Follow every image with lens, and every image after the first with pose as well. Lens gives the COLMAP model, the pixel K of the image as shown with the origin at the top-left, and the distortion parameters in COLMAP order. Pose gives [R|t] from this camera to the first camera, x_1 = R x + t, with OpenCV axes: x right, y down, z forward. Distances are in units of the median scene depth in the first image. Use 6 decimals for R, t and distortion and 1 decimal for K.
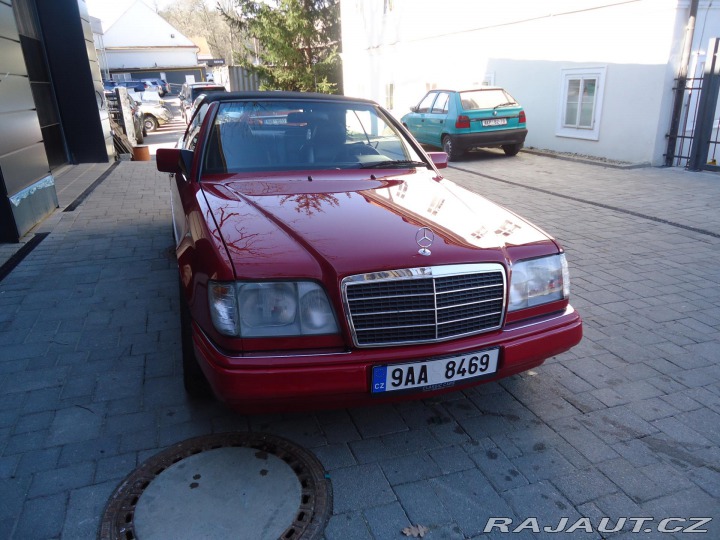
lens RADIAL K [[523.1, 0, 358.4], [0, 523.1, 268.4], [0, 0, 1]] dist [-0.012023, 0.007179]
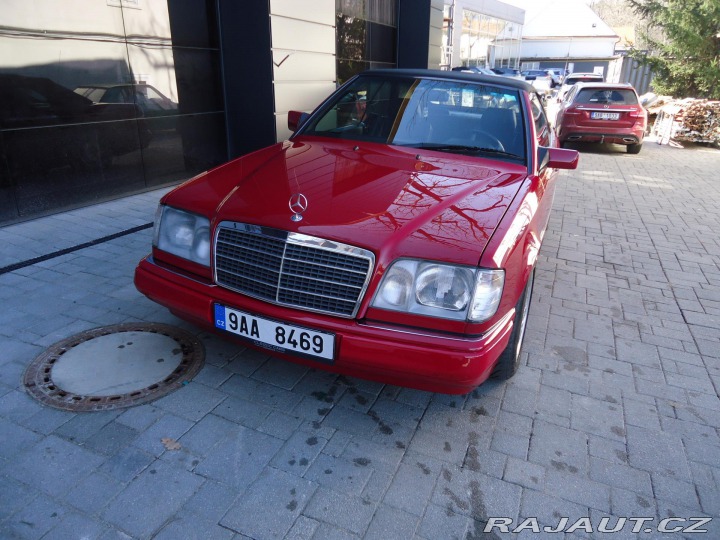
lens RADIAL K [[523.1, 0, 357.4], [0, 523.1, 267.5], [0, 0, 1]] dist [-0.012023, 0.007179]
pose [[0.745092, 0.265965, -0.611637, 0.163931], [-0.257480, 0.960662, 0.104076, -0.014303], [0.615258, 0.079939, 0.784263, 0.053687]]
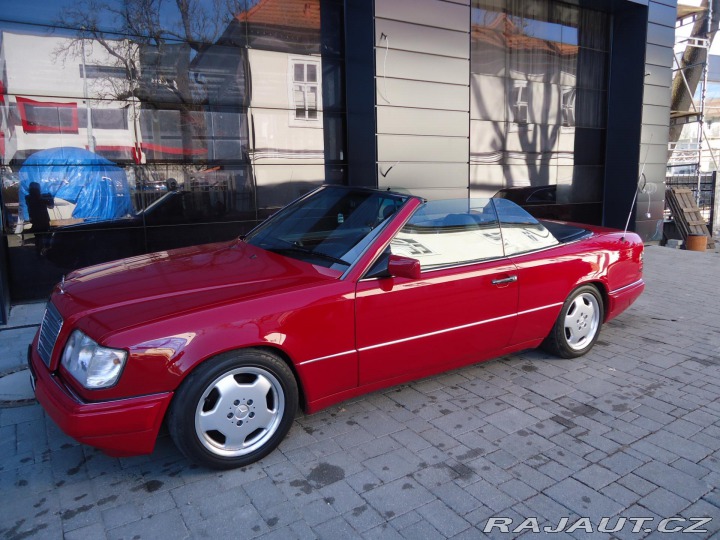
lens RADIAL K [[523.1, 0, 359.7], [0, 523.1, 266.5], [0, 0, 1]] dist [-0.012023, 0.007179]
pose [[0.243128, 0.180618, -0.953030, 0.313370], [-0.316550, 0.943494, 0.098056, -0.092801], [0.916889, 0.277841, 0.286564, 0.249360]]
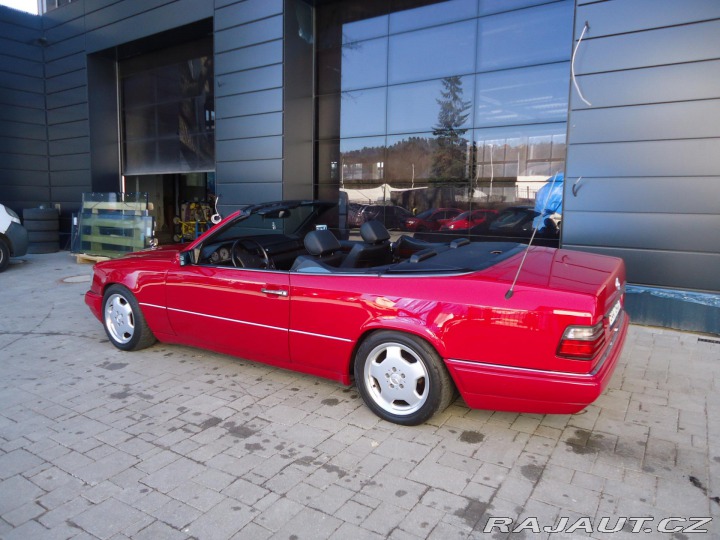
lens RADIAL K [[523.1, 0, 360.0], [0, 523.1, 265.9], [0, 0, 1]] dist [-0.012023, 0.007179]
pose [[-0.787363, 0.096251, -0.608930, 0.186668], [-0.195852, 0.897514, 0.395108, -0.244863], [0.584553, 0.430354, -0.687818, 0.694379]]
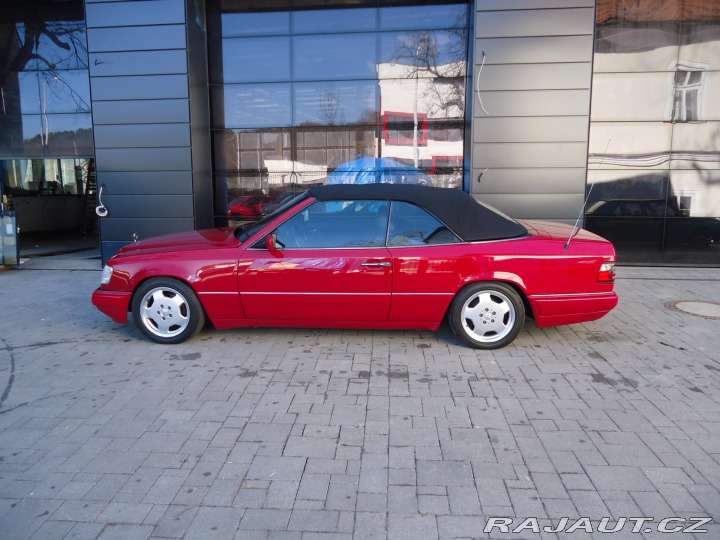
lens RADIAL K [[523.1, 0, 360.3], [0, 523.1, 265.5], [0, 0, 1]] dist [-0.012023, 0.007179]
pose [[-0.391481, 0.164545, -0.905355, 0.405749], [-0.294725, 0.909630, 0.292763, -0.199166], [0.871711, 0.381442, -0.307607, 0.548649]]
